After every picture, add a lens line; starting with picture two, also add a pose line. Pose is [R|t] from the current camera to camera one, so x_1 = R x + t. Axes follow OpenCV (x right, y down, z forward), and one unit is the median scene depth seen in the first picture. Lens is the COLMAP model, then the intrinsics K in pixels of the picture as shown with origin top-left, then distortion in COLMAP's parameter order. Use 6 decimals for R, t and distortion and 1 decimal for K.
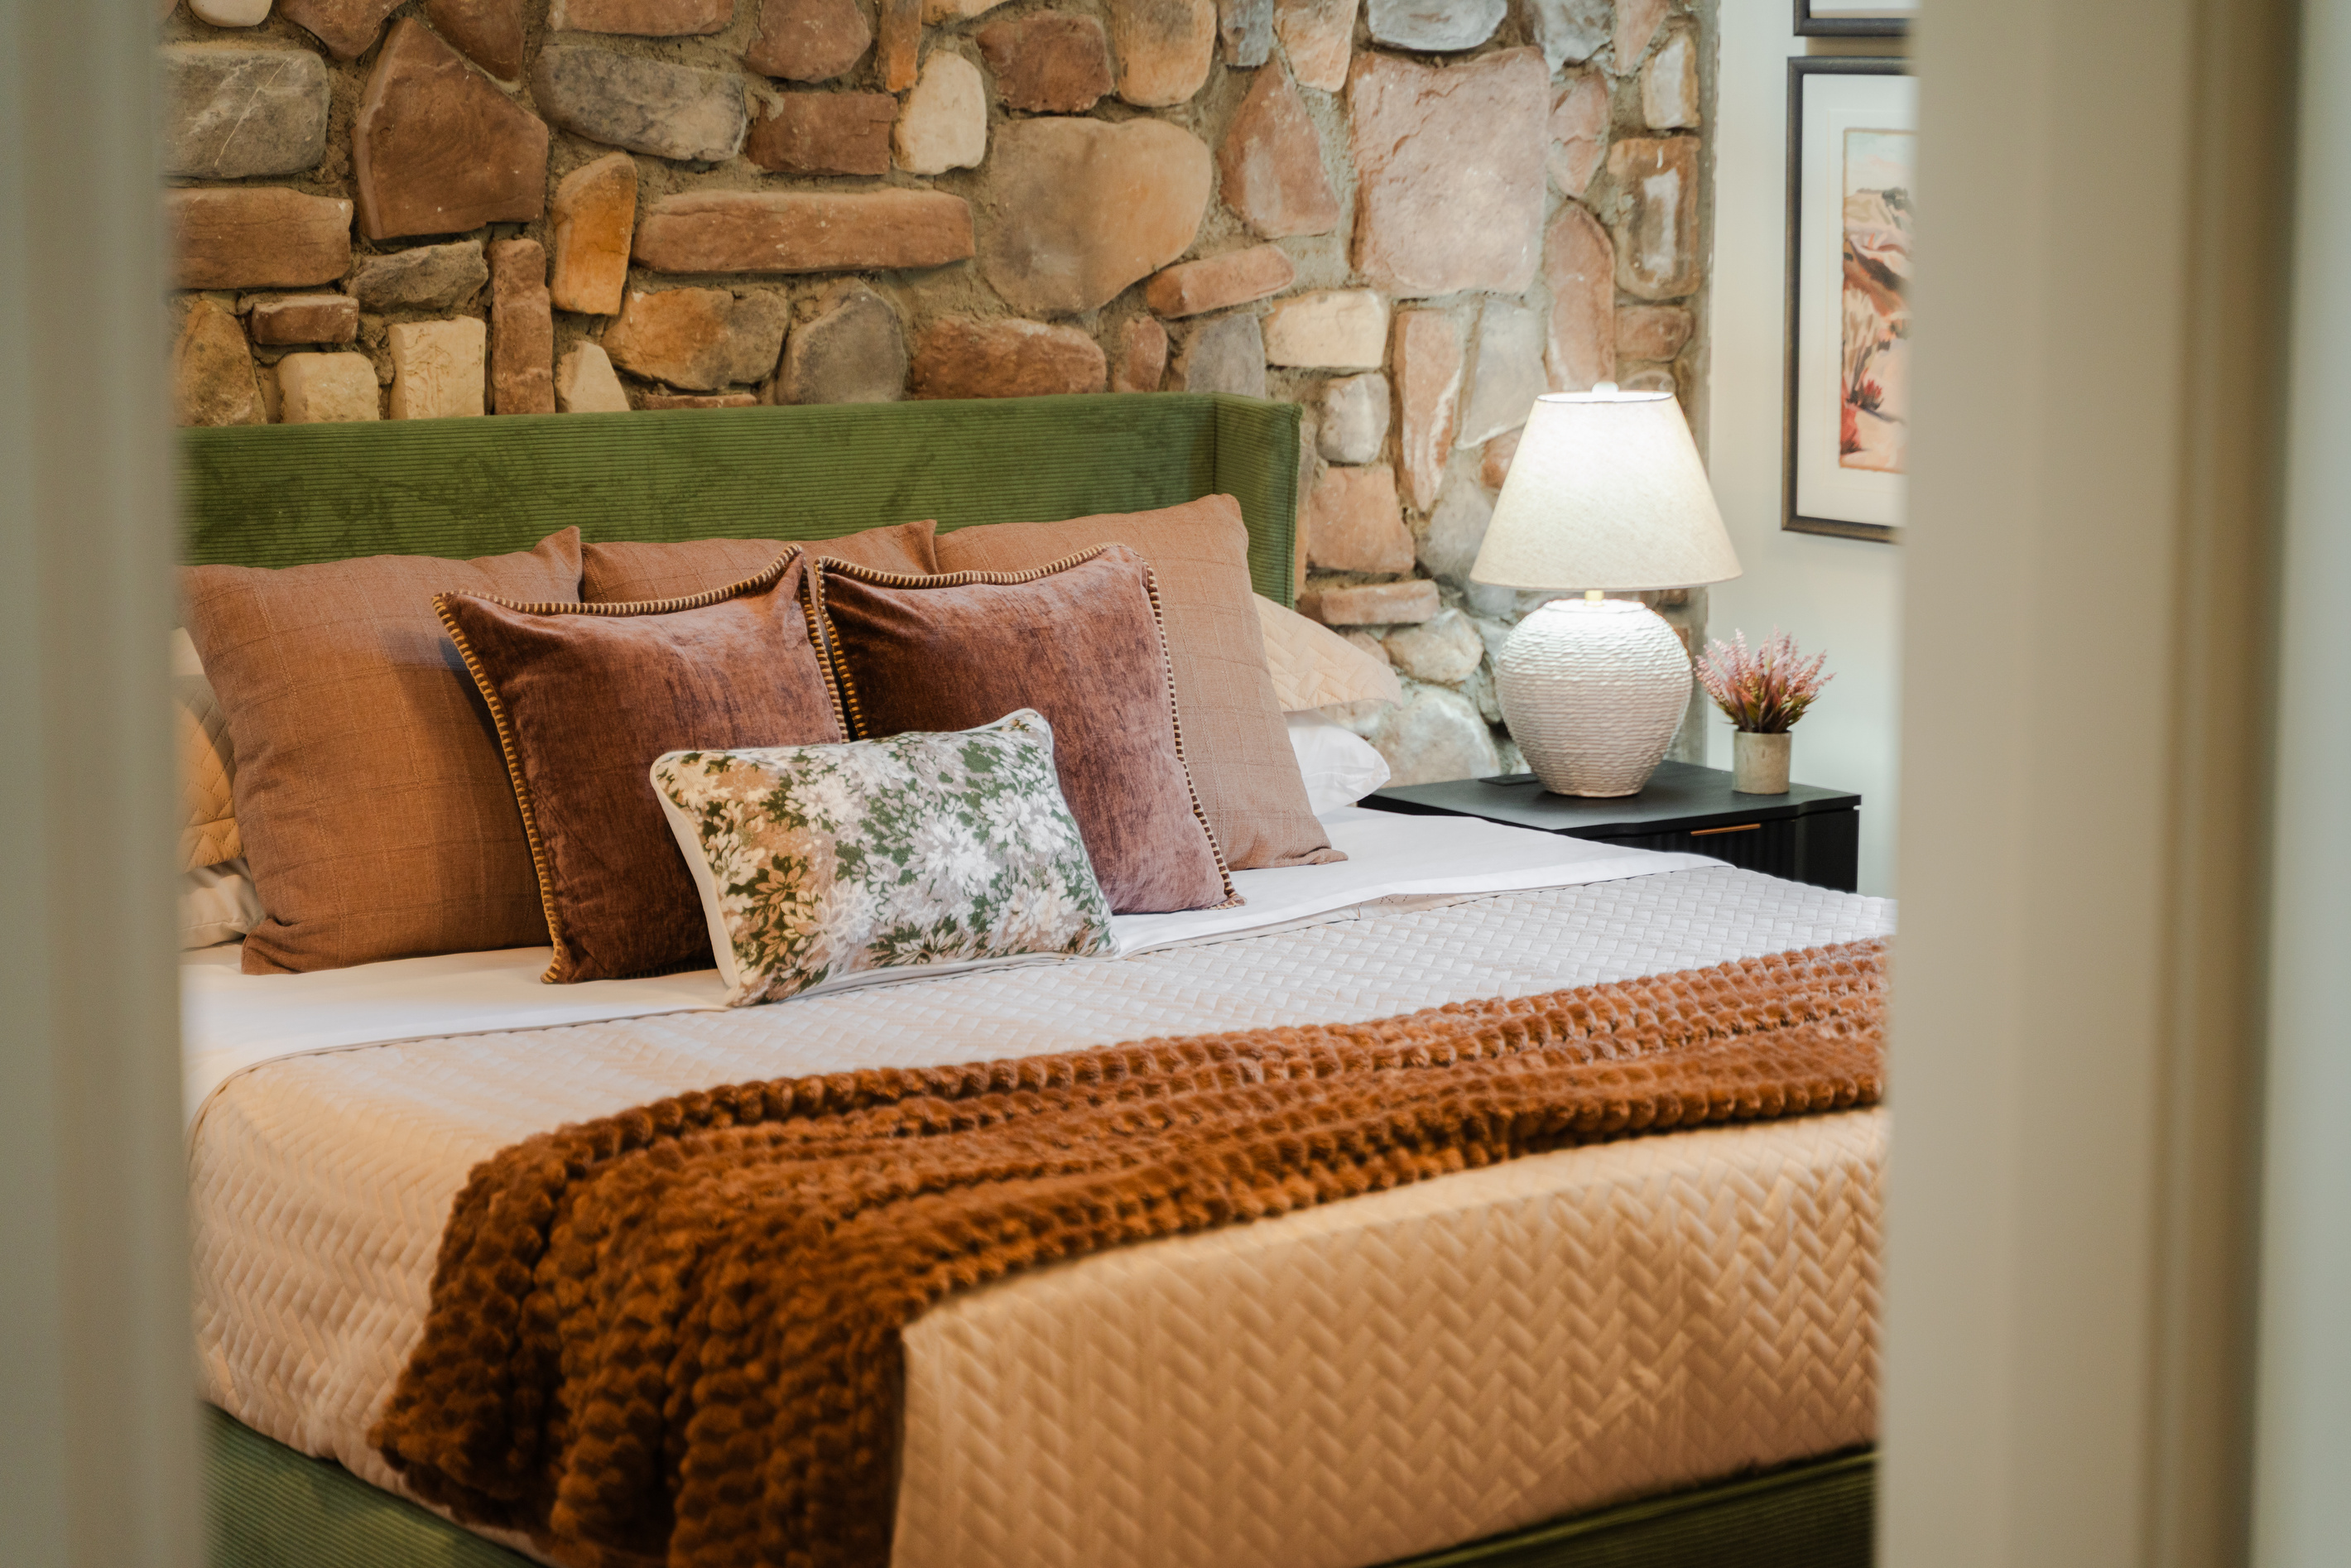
lens RADIAL K [[5010.5, 0, 1176.2], [0, 5010.5, 785.5], [0, 0, 1]] dist [0.024314, 0.000000]
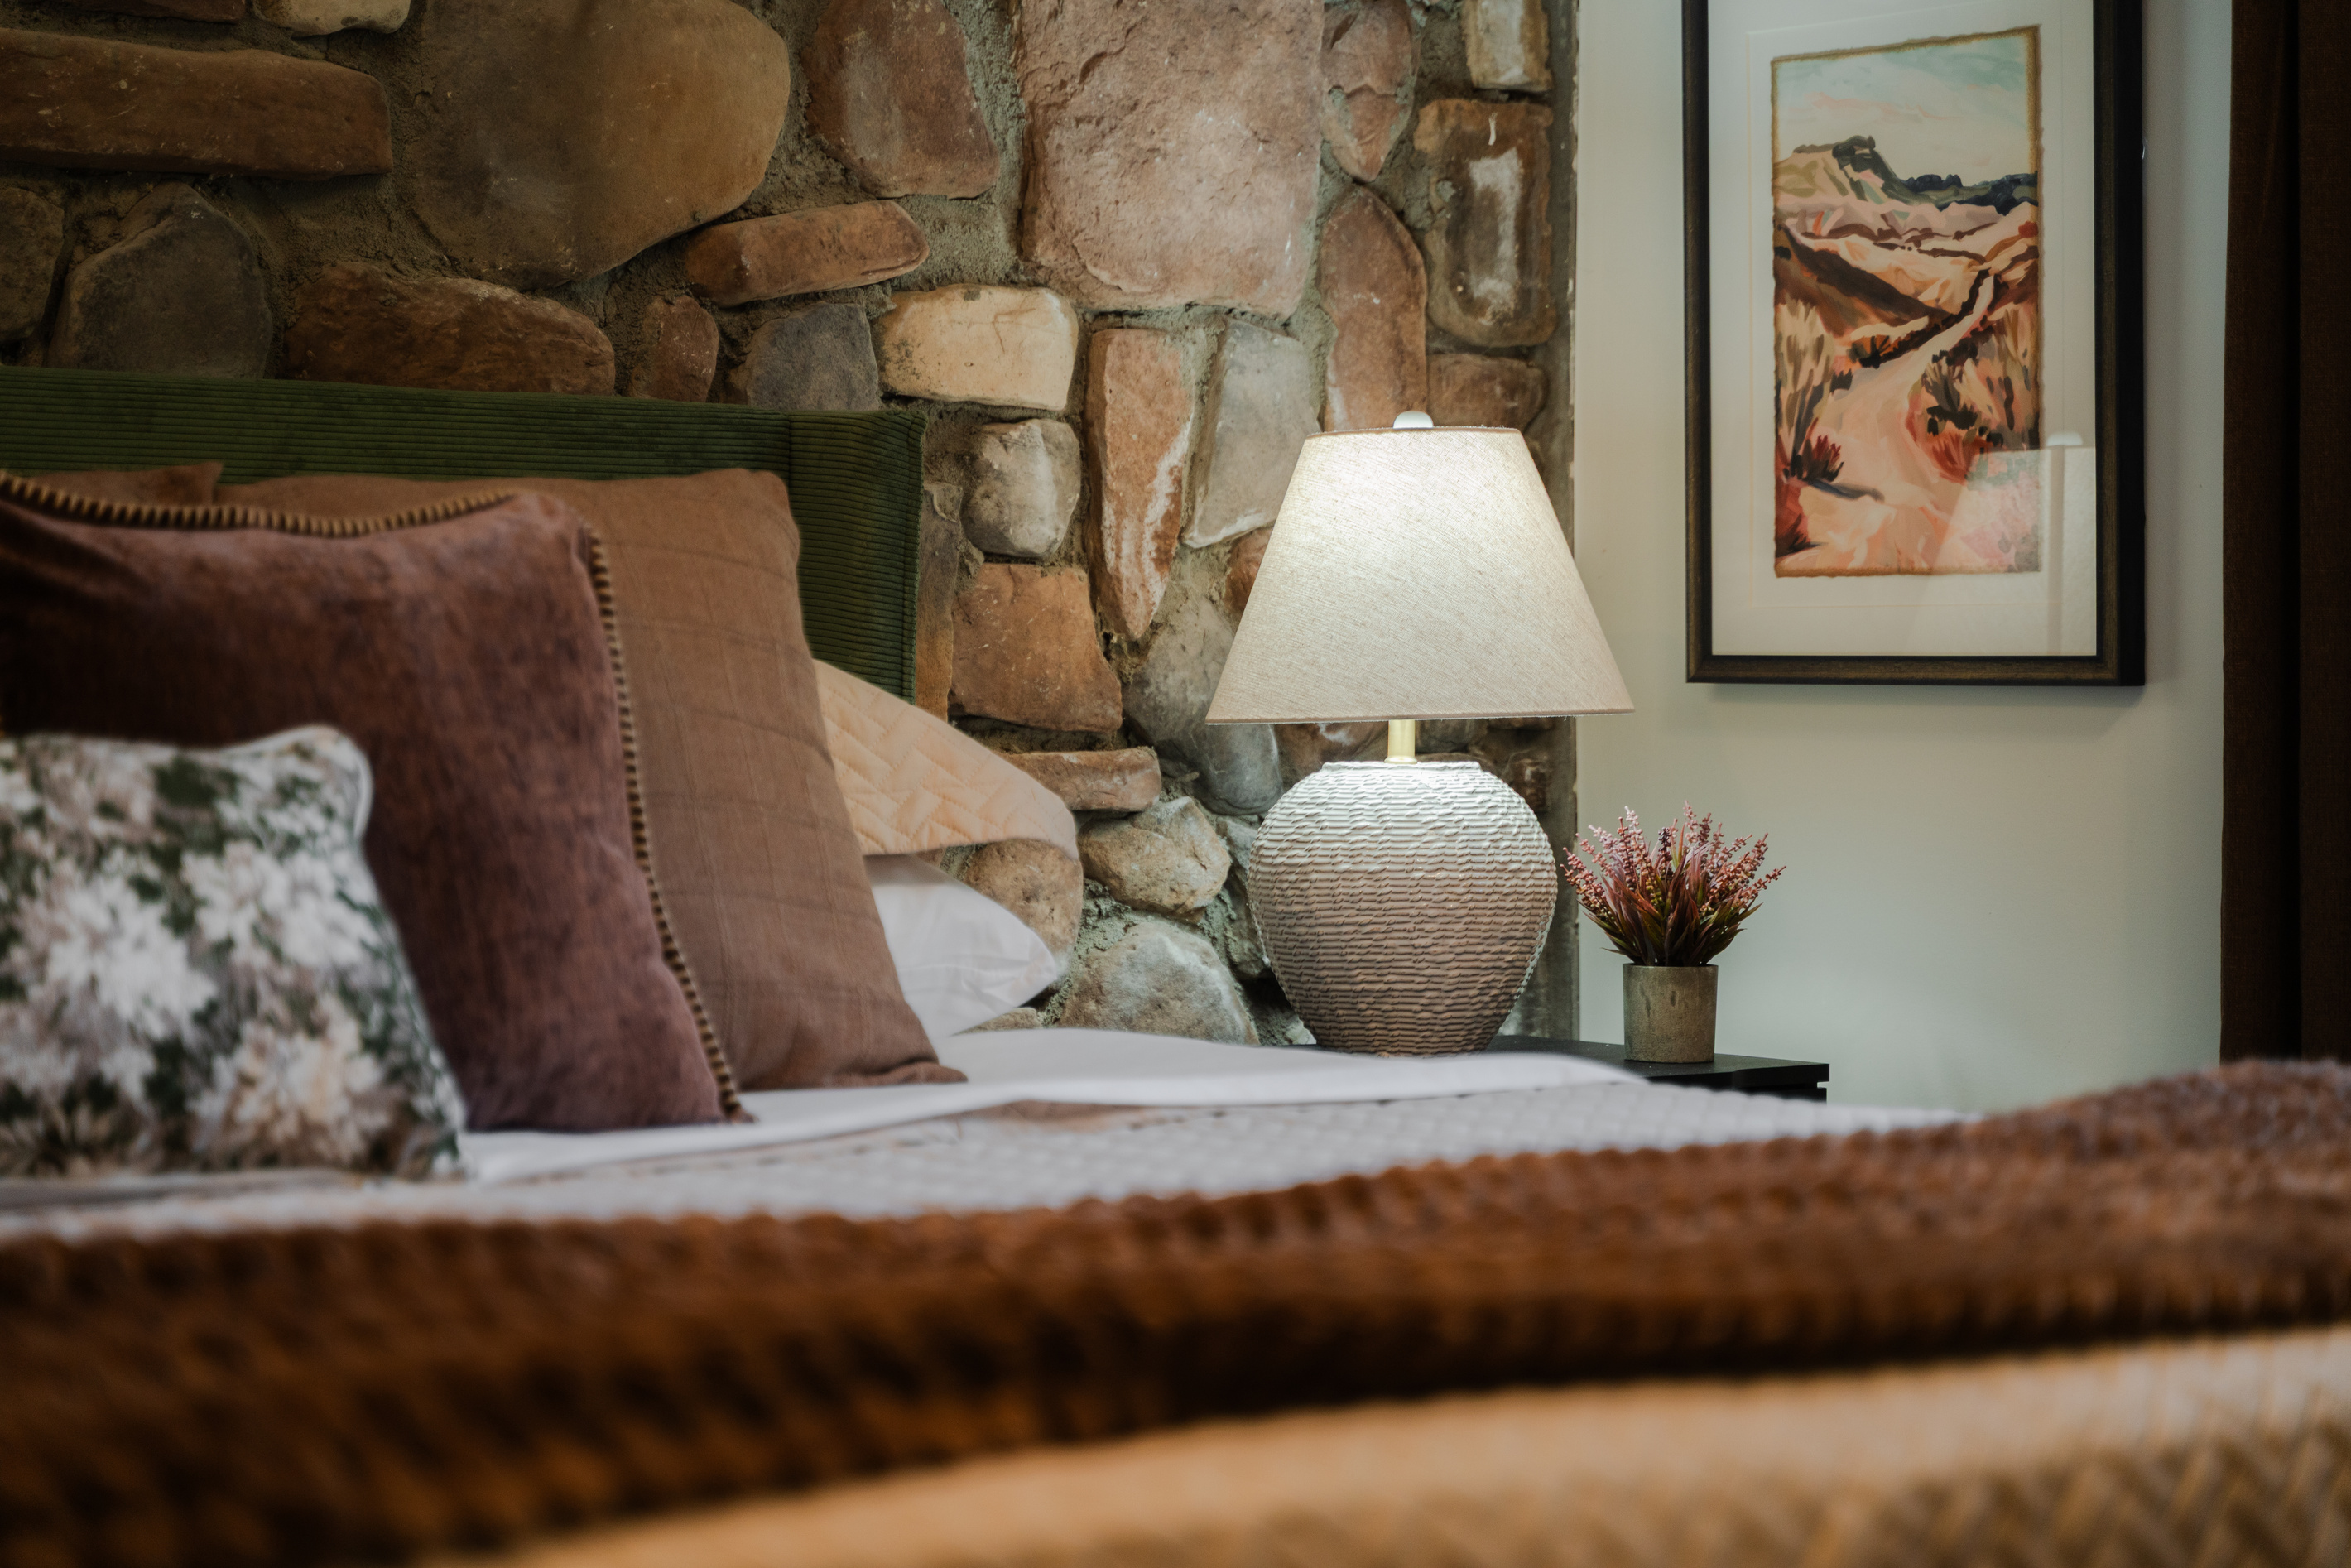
lens RADIAL K [[5010.5, 0, 1153.7], [0, 5010.5, 723.1], [0, 0, 1]] dist [0.024314, 0.000000]
pose [[0.999557, -0.003942, 0.029487, 0.034460], [0.007926, 0.990642, -0.136257, 0.046248], [-0.028674, 0.136431, 0.990235, 0.384323]]
